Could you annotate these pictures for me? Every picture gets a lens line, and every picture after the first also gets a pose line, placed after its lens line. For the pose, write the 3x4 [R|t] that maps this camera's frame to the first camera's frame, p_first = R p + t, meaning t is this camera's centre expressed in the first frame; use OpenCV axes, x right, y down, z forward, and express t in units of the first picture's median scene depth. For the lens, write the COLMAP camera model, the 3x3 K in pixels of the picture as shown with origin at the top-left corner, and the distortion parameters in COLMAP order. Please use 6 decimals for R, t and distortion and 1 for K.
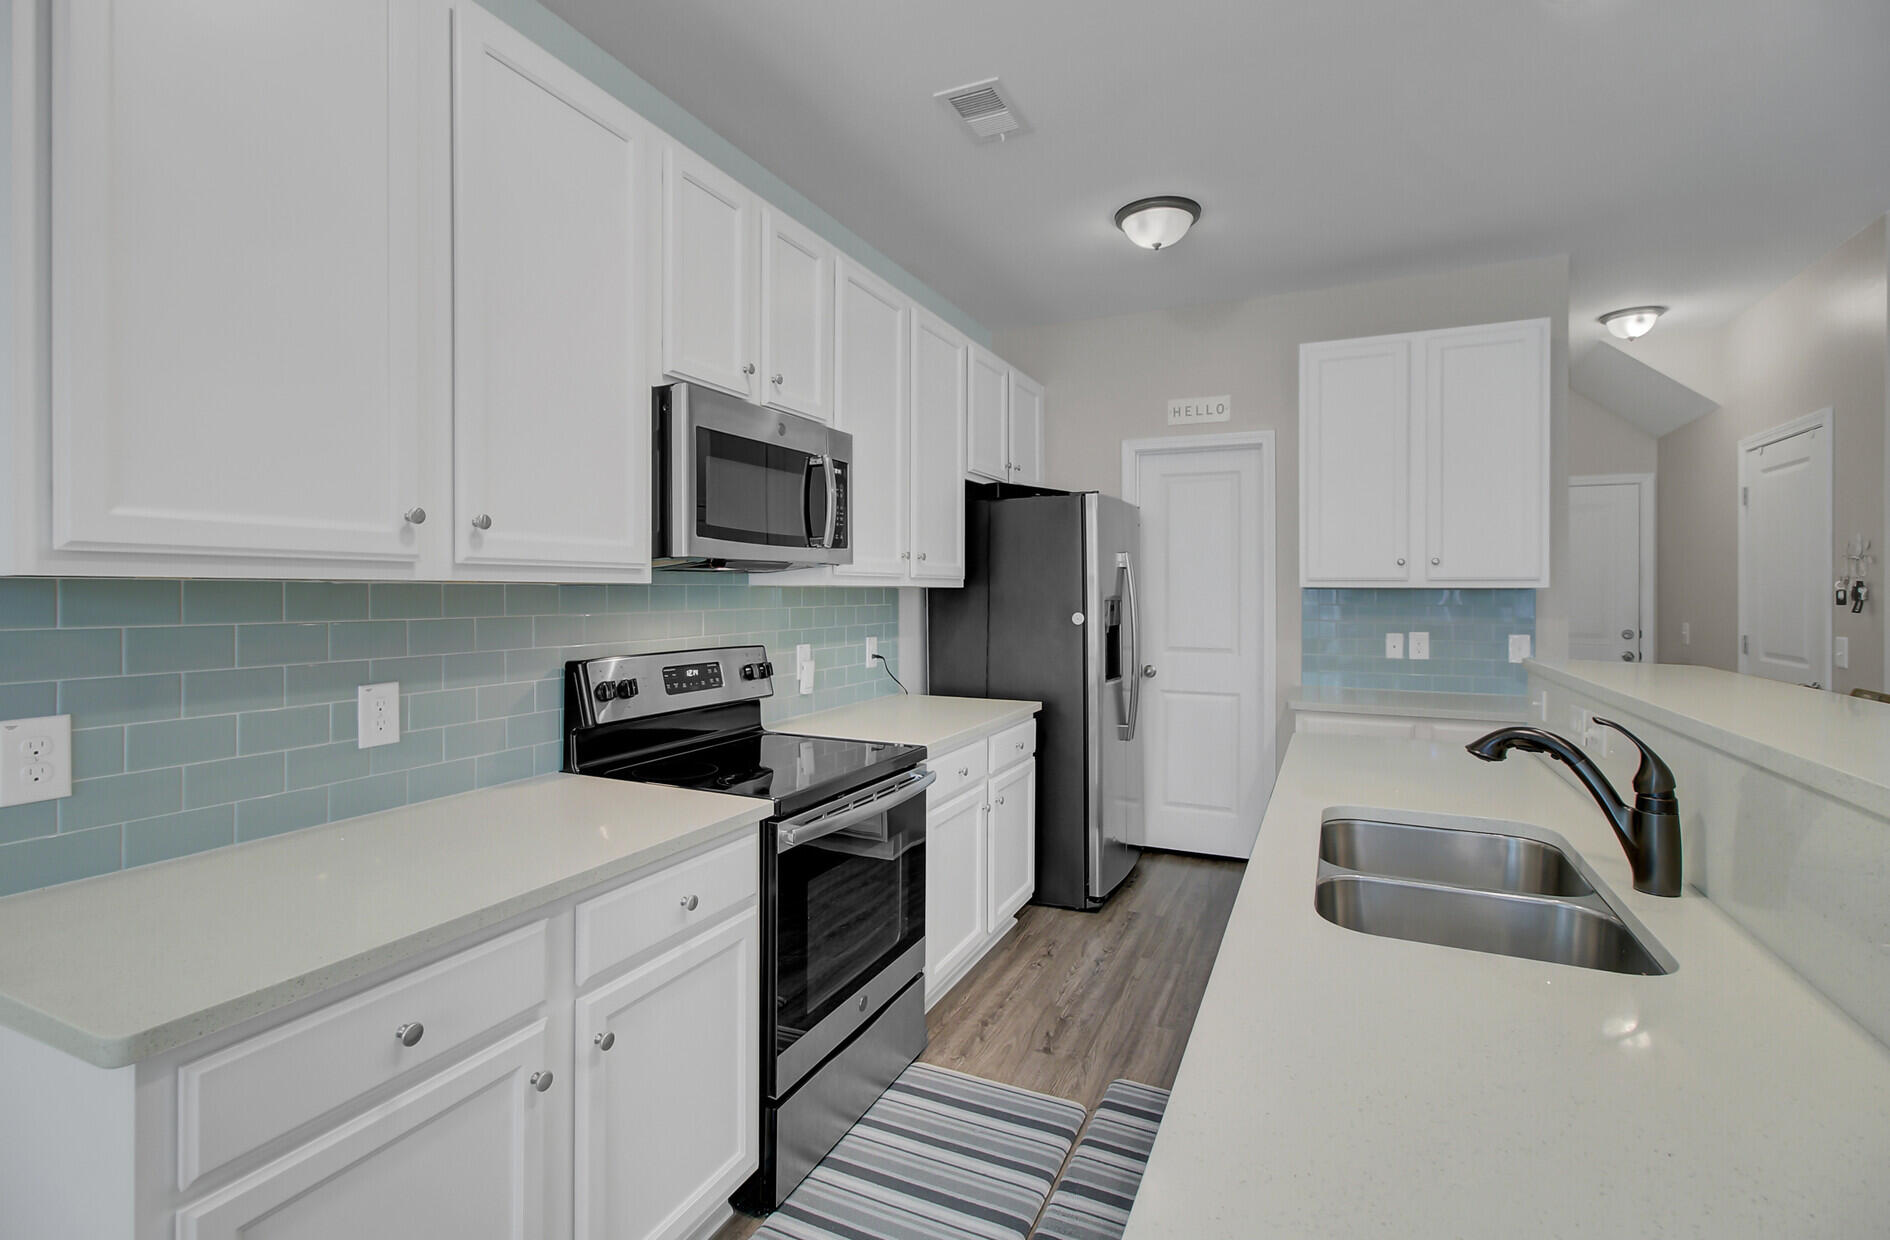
lens RADIAL K [[872.6, 0, 934.2], [0, 872.6, 593.1], [0, 0, 1]] dist [0.000961, 0.000857]
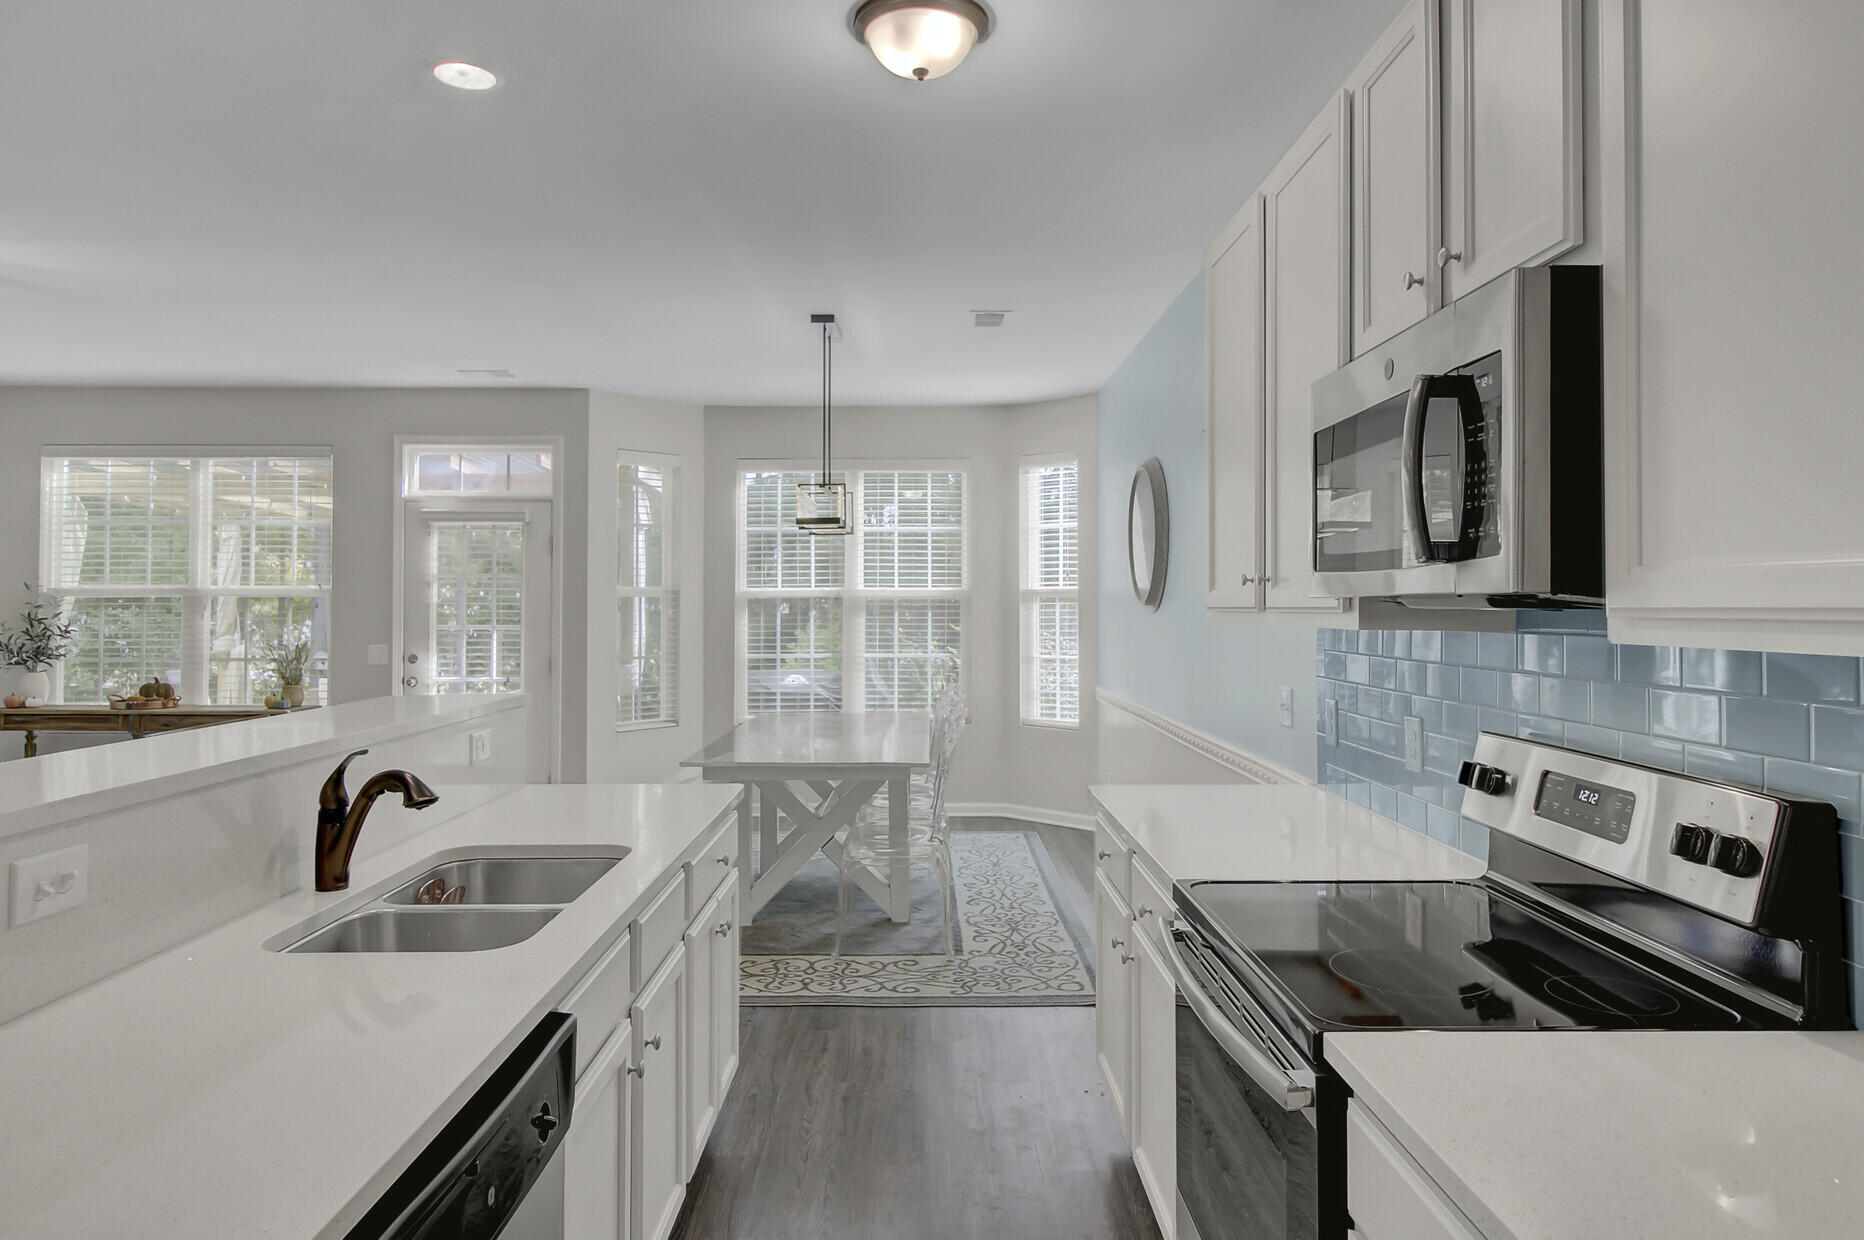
lens RADIAL K [[1145.7, 0, 929.3], [0, 1145.7, 558.7], [0, 0, 1]] dist [0.005101, 0.000749]
pose [[-0.904113, -0.021977, -0.426728, 0.324981], [-0.004260, 0.999090, -0.042428, -0.019329], [0.427273, -0.036542, -0.903384, 1.180869]]
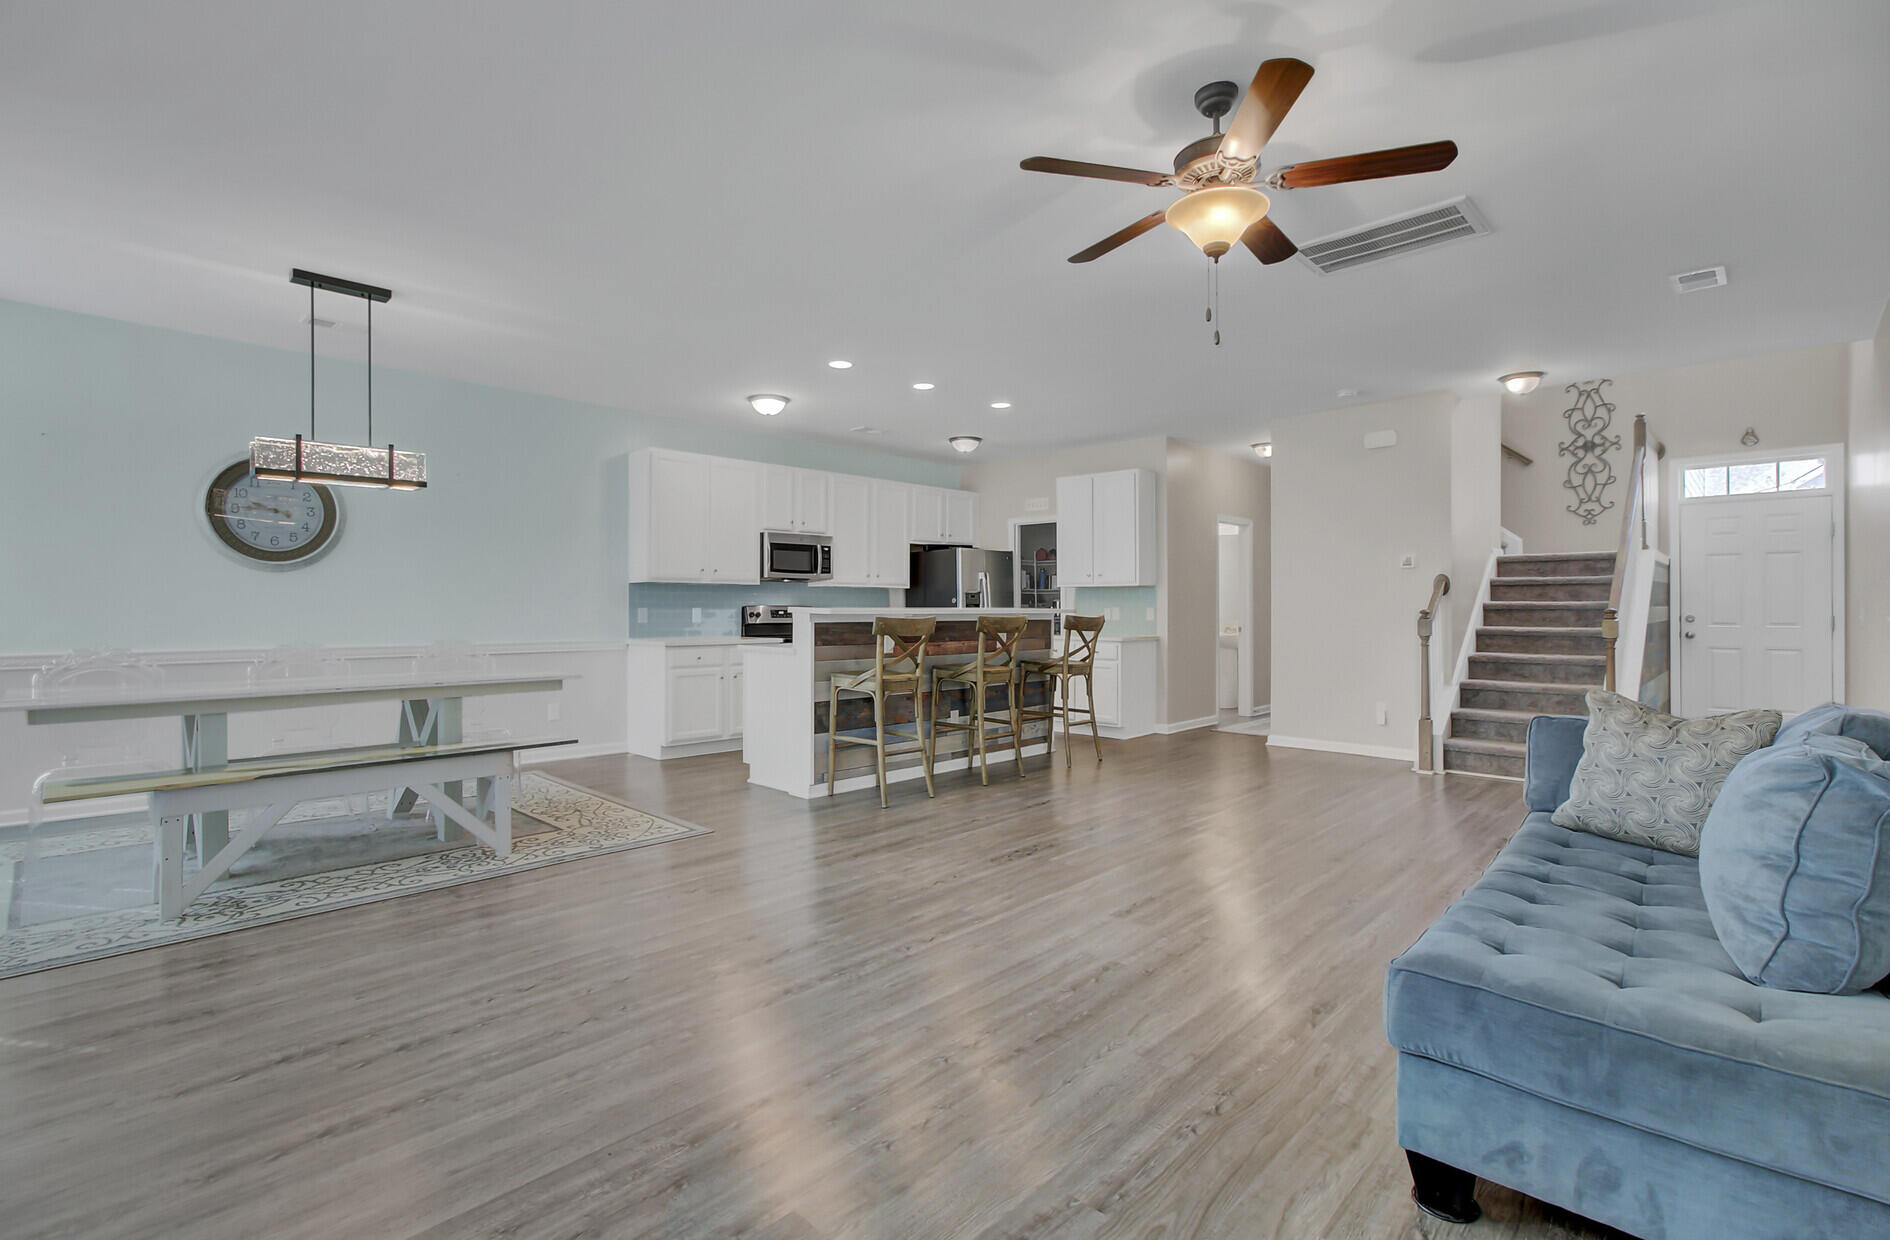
lens RADIAL K [[861.9, 0, 928.9], [0, 861.9, 609.7], [0, 0, 1]] dist [-0.003793, 0.001063]
pose [[0.944475, -0.000498, -0.328584, 1.040974], [0.000416, 1.000000, -0.000318, 0.064350], [0.328584, 0.000163, 0.944475, -1.488267]]
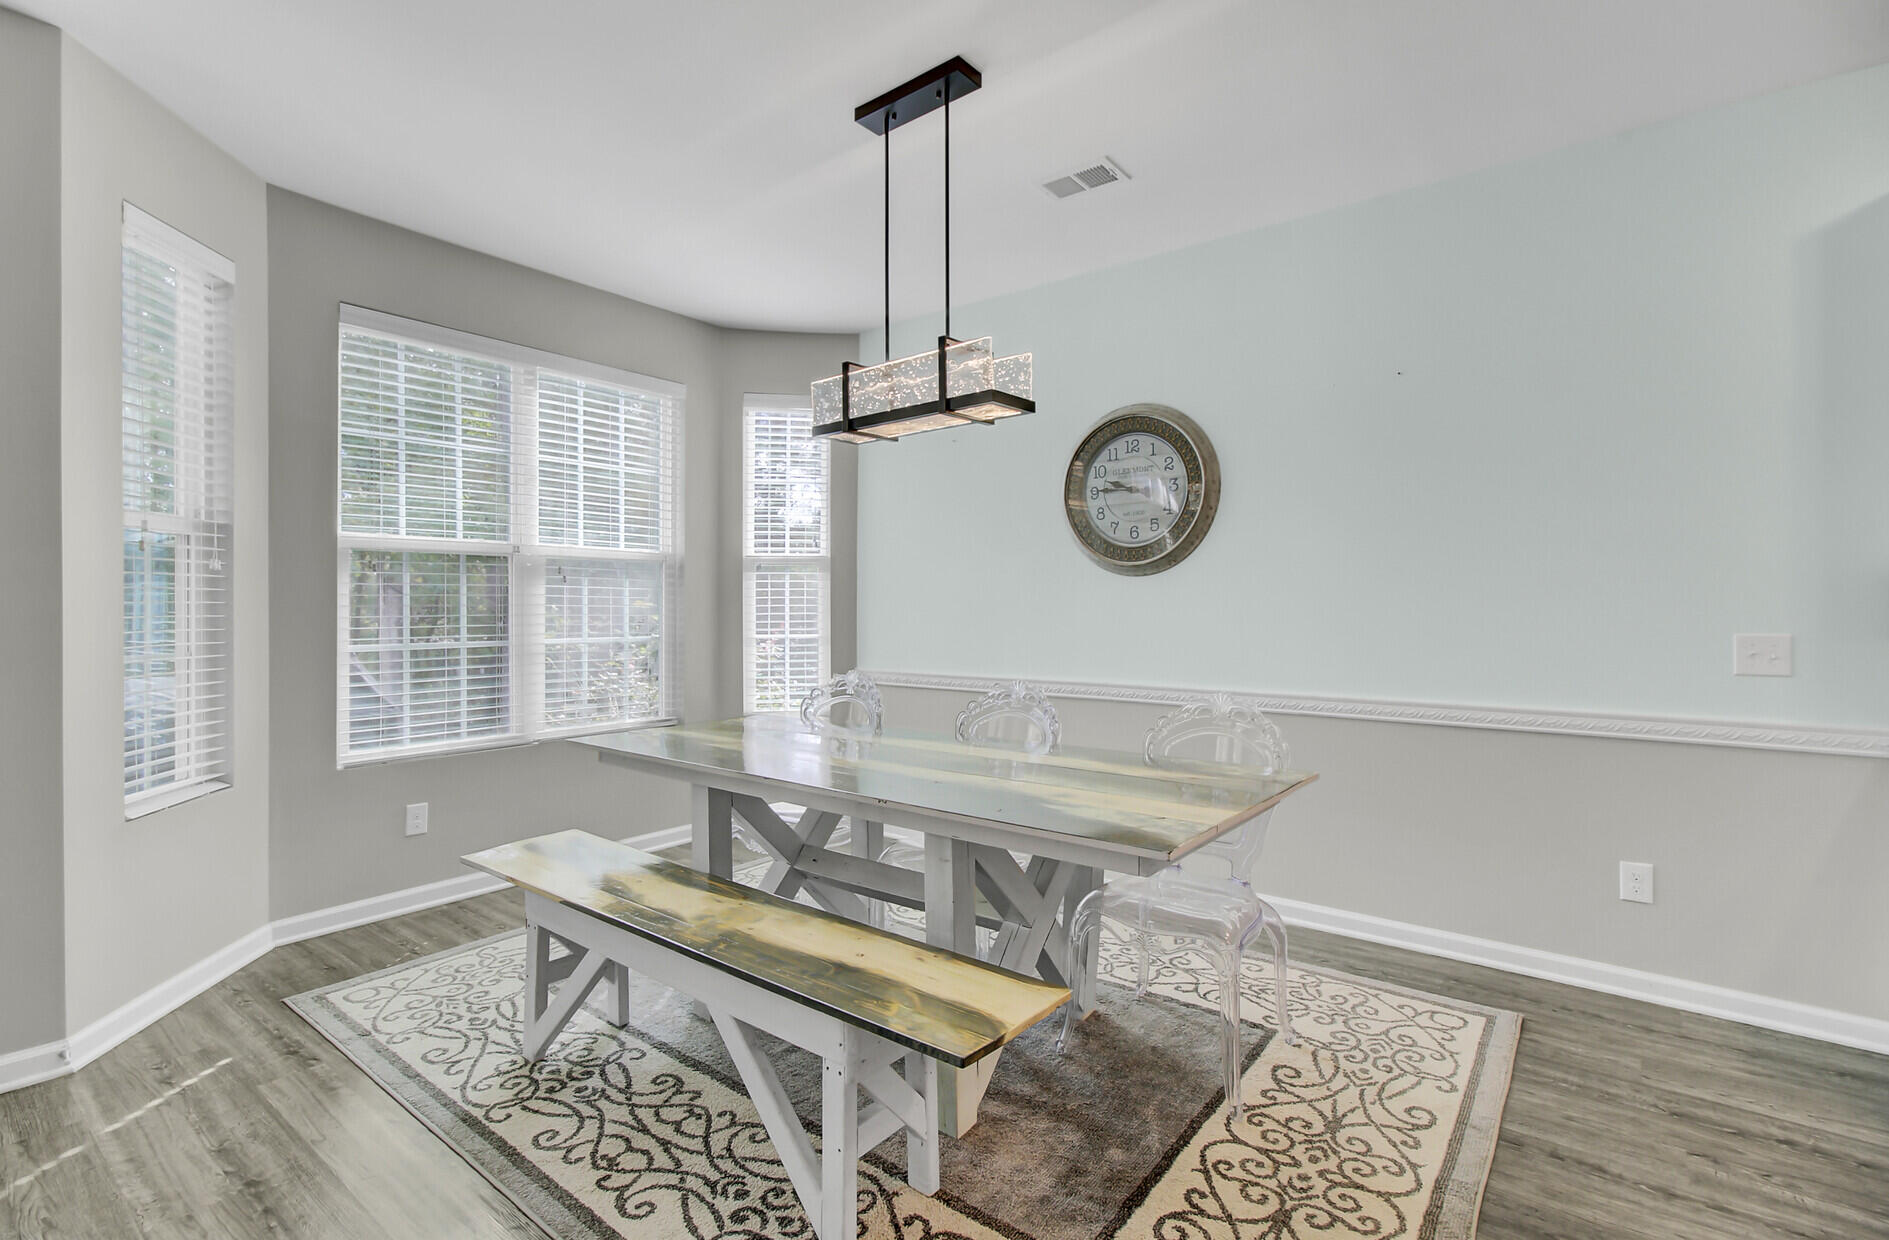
lens RADIAL K [[872.1, 0, 933.7], [0, 872.1, 593.1], [0, 0, 1]] dist [0.000961, 0.000857]
pose [[-0.226655, -0.021504, -0.973738, 0.519302], [-0.004074, 0.999768, -0.021131, 0.040452], [0.973966, -0.000823, -0.226691, -0.299013]]
